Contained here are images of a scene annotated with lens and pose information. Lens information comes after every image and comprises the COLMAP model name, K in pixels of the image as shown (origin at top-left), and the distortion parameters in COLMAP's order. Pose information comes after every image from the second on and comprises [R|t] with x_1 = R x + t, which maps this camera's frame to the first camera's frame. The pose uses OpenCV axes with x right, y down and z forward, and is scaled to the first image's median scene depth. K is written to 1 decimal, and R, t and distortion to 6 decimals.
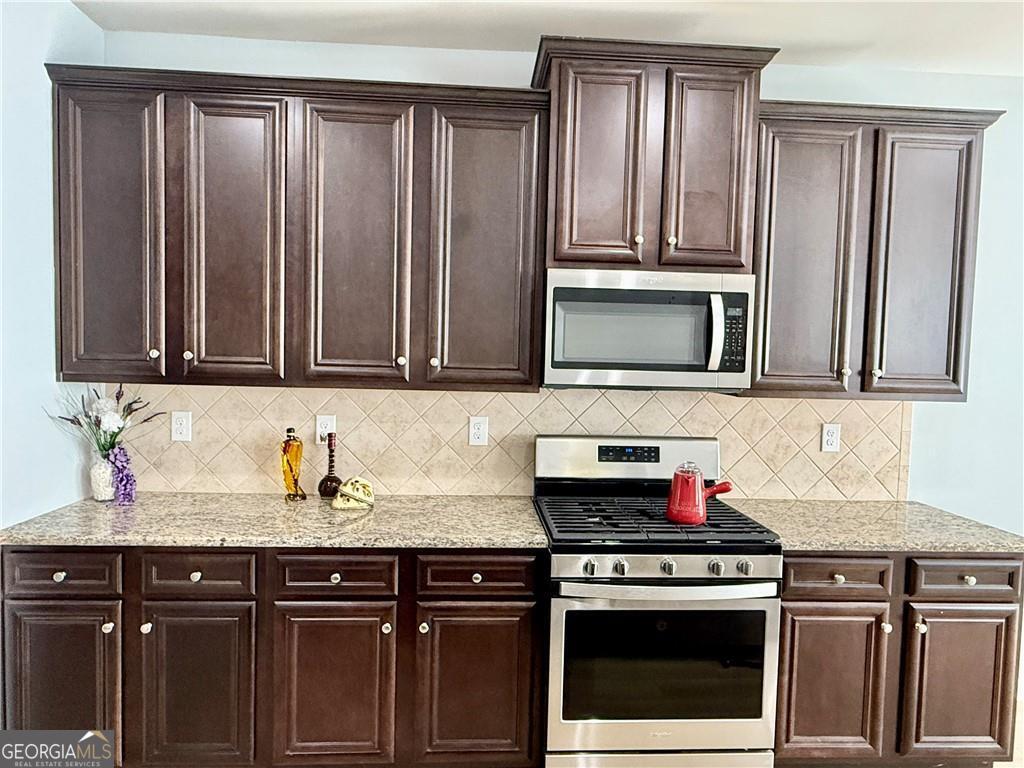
lens RADIAL K [[635.2, 0, 510.6], [0, 635.2, 389.7], [0, 0, 1]] dist [-0.005434, -0.002023]
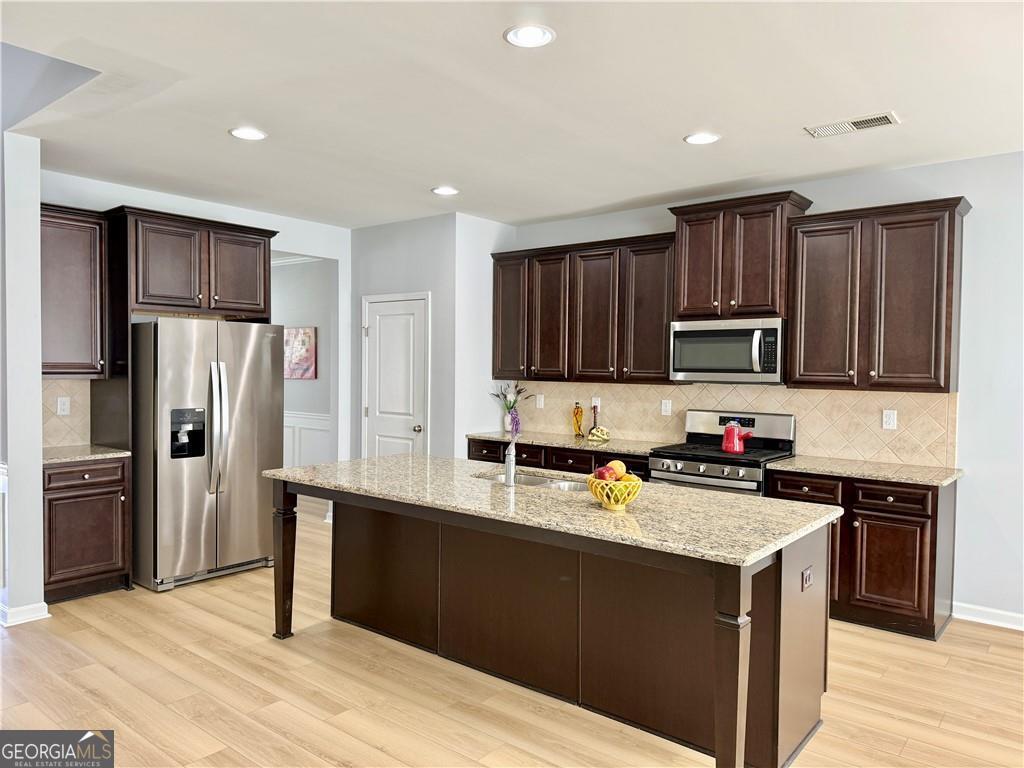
lens RADIAL K [[717.6, 0, 511.5], [0, 717.6, 385.7], [0, 0, 1]] dist [0.069762, -0.004739]
pose [[0.736963, 0.002849, -0.675927, 1.144357], [-0.032697, 0.998971, -0.031440, 0.090799], [0.675141, 0.045271, 0.736298, -0.936396]]
